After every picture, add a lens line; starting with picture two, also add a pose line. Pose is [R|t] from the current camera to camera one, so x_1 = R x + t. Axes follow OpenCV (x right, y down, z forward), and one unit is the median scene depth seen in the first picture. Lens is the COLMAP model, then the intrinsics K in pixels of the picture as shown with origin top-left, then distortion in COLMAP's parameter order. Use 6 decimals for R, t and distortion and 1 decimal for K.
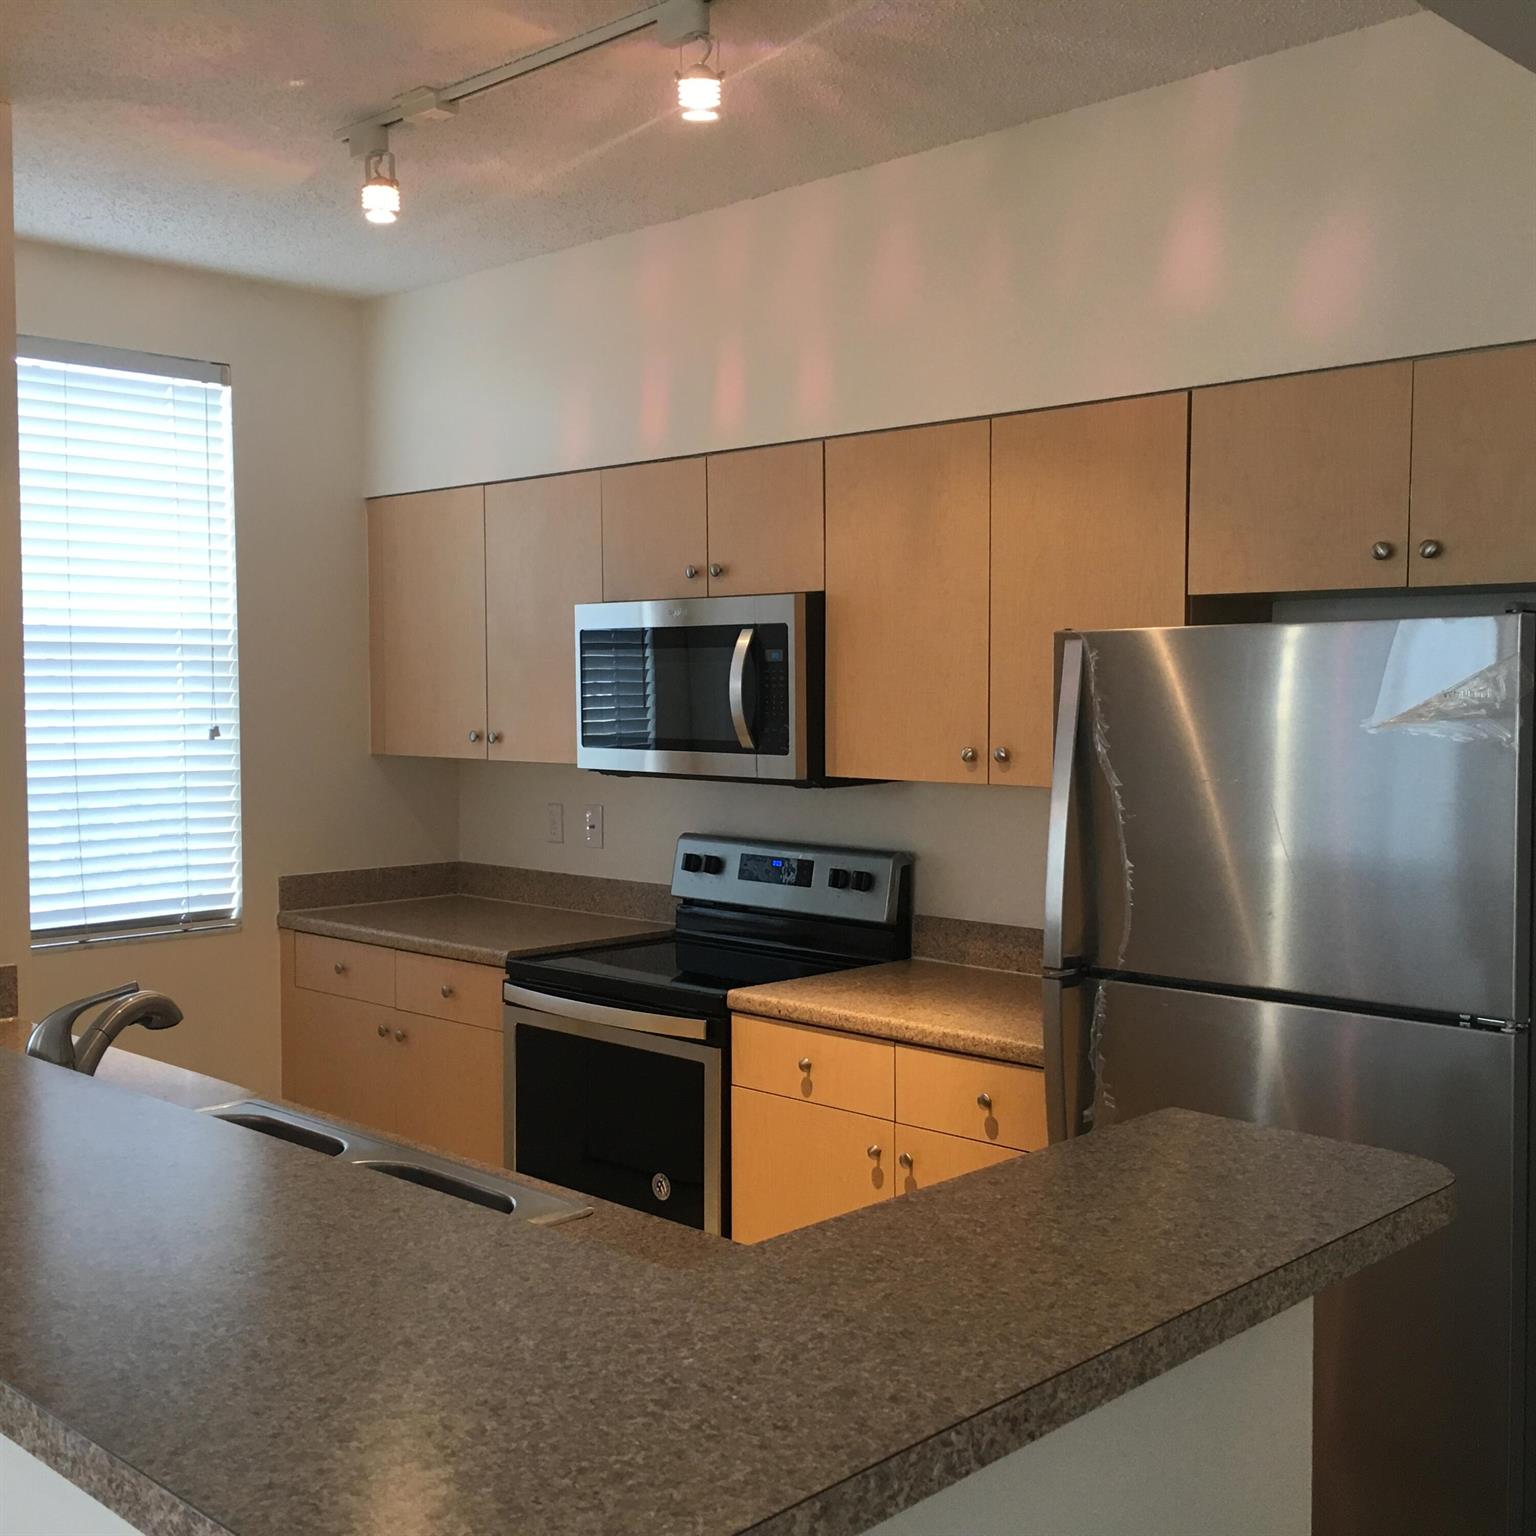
lens RADIAL K [[1748.3, 0, 768.0], [0, 1748.3, 768.0], [0, 0, 1]] dist [0.002952, -0.000476]
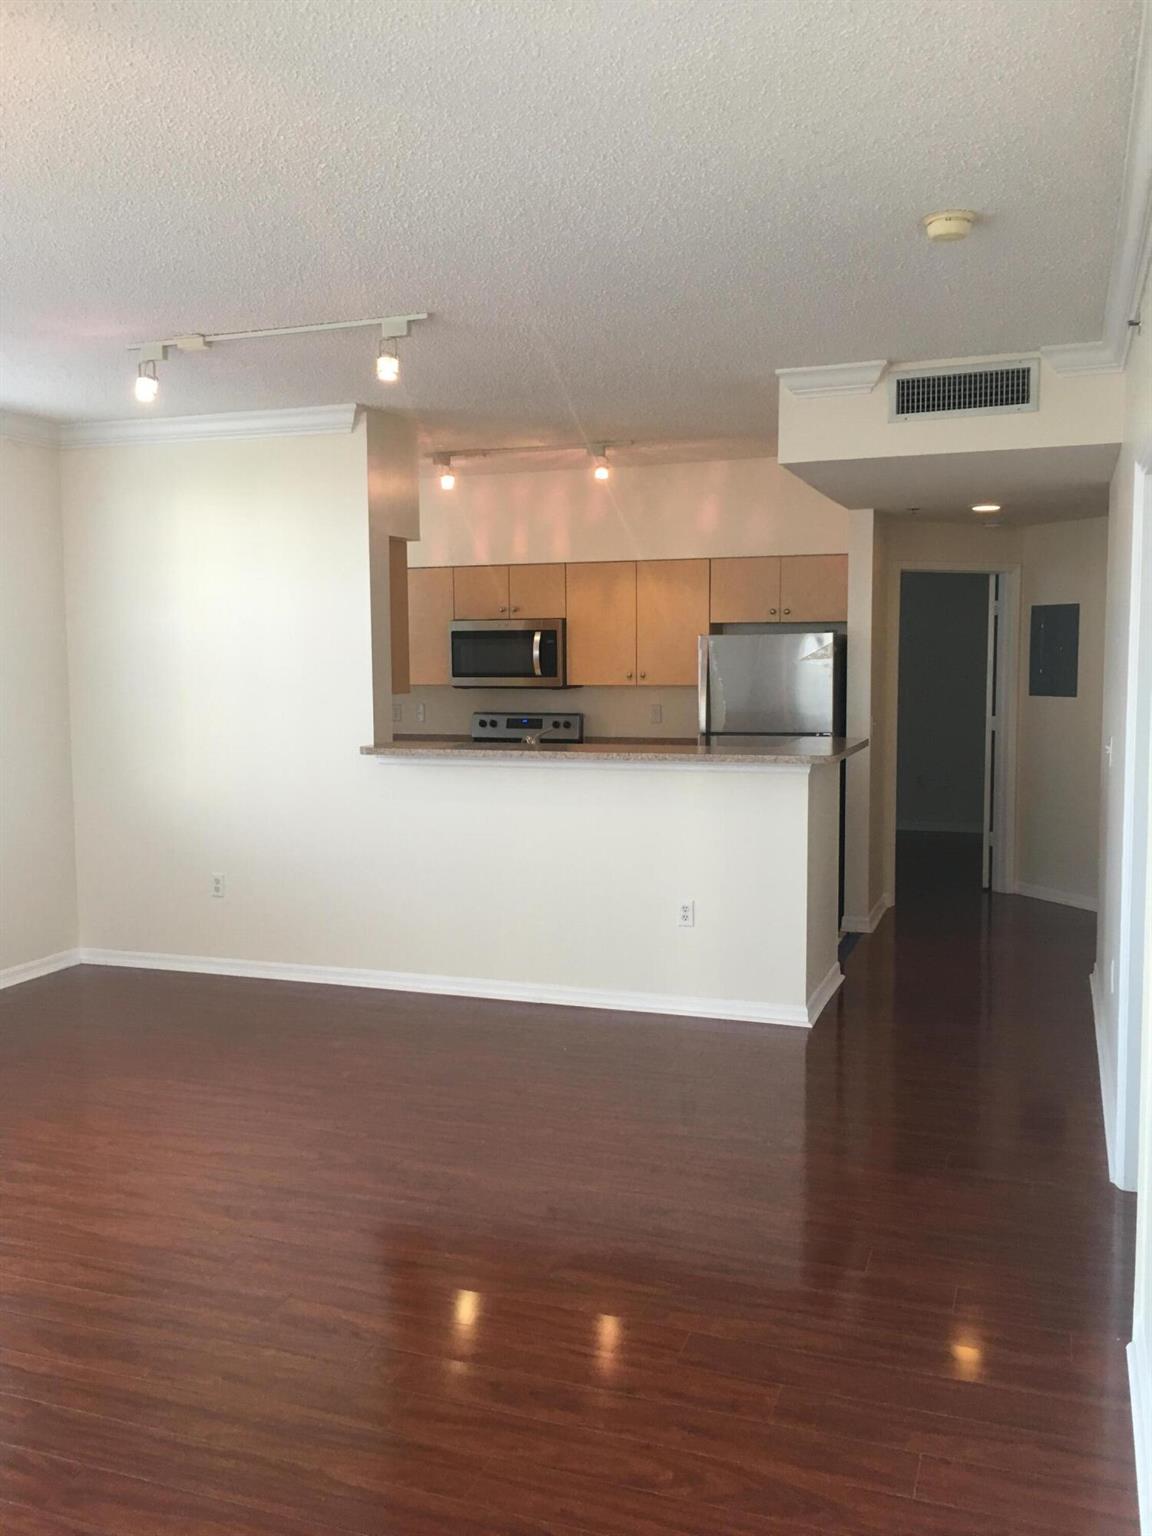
lens RADIAL K [[1283.7, 0, 576.0], [0, 1283.7, 768.0], [0, 0, 1]] dist [0.003581, -0.090781]
pose [[0.918299, -0.037717, 0.394087, -0.766690], [0.023966, 0.998922, 0.039760, 0.056202], [-0.395161, -0.027067, 0.918213, -0.892268]]
